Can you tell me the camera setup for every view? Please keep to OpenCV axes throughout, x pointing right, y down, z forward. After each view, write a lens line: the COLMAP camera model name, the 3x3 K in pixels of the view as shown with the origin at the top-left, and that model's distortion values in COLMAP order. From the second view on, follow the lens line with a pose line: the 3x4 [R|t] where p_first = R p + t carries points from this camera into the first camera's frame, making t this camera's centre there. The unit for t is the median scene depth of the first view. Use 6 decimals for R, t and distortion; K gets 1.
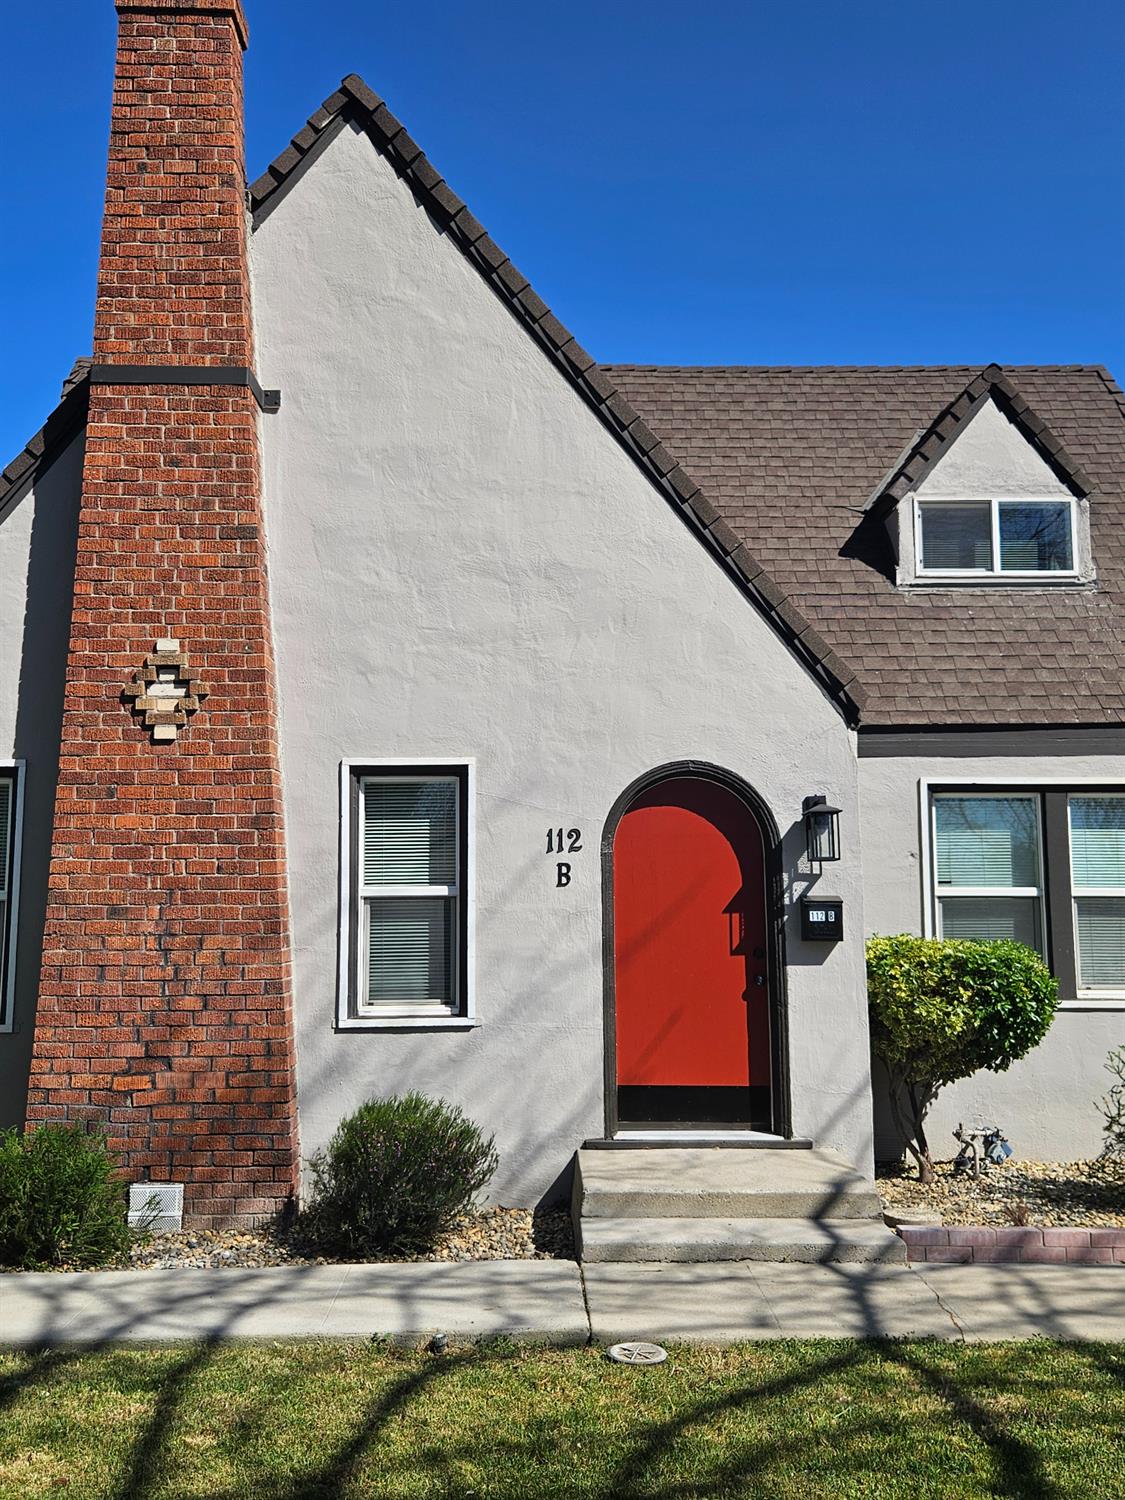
lens RADIAL K [[1342.3, 0, 564.5], [0, 1342.3, 771.4], [0, 0, 1]] dist [0.053942, -0.011958]
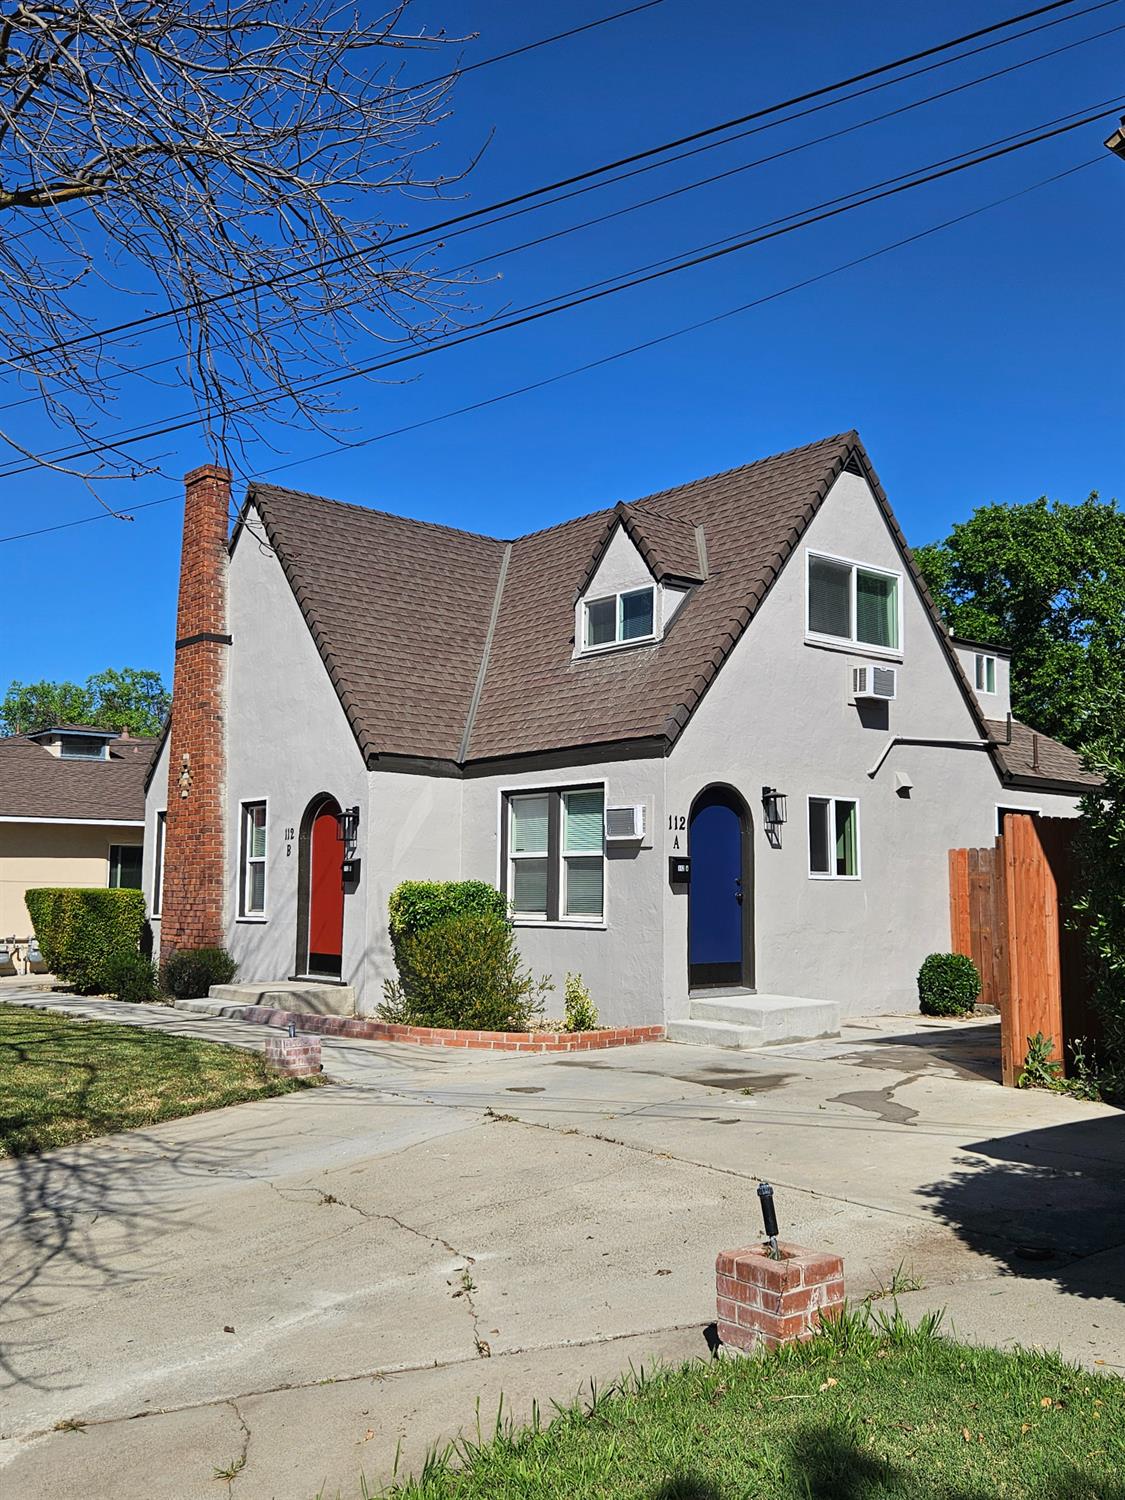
lens RADIAL K [[1325.4, 0, 573.2], [0, 1325.4, 747.2], [0, 0, 1]] dist [0.054039, -0.002992]
pose [[0.642027, -0.078986, -0.762602, 1.839162], [0.071250, 0.996521, -0.043229, 0.037697], [0.763364, -0.026581, 0.645422, 0.011005]]
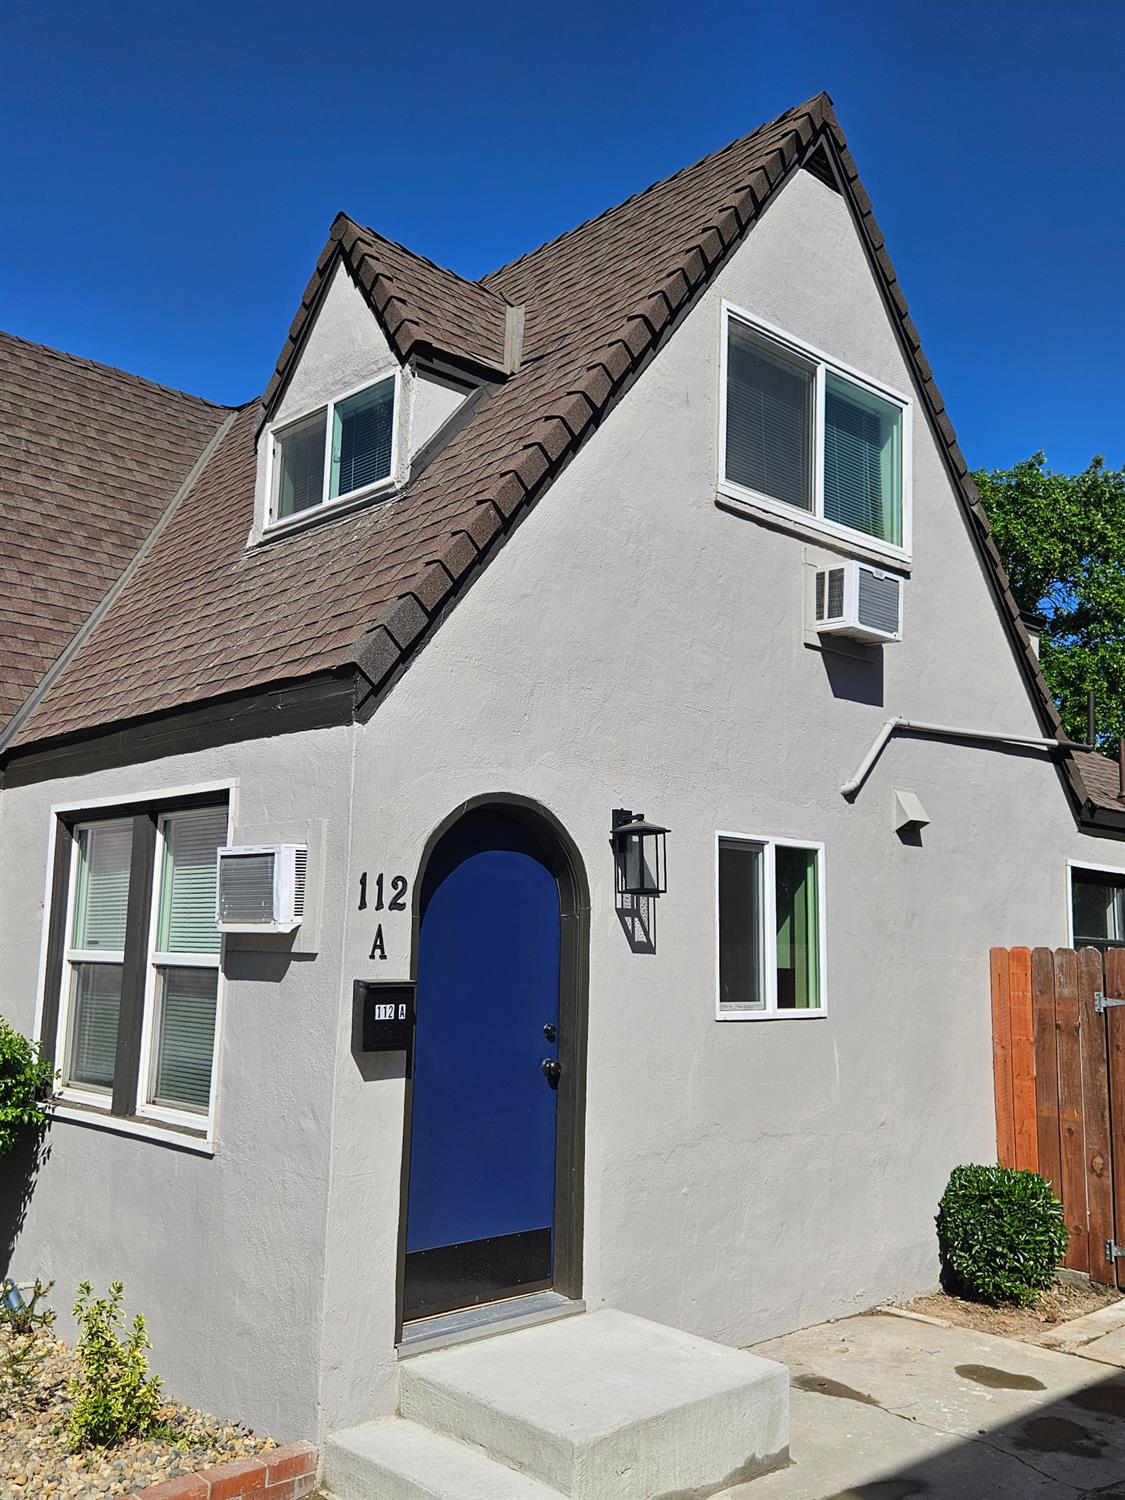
lens RADIAL K [[1325.4, 0, 573.2], [0, 1325.4, 747.2], [0, 0, 1]] dist [0.054039, -0.002992]
pose [[0.688628, -0.093362, -0.719080, 1.178700], [0.052652, 0.995497, -0.078828, 0.055276], [0.723201, 0.016422, 0.690442, 0.806130]]
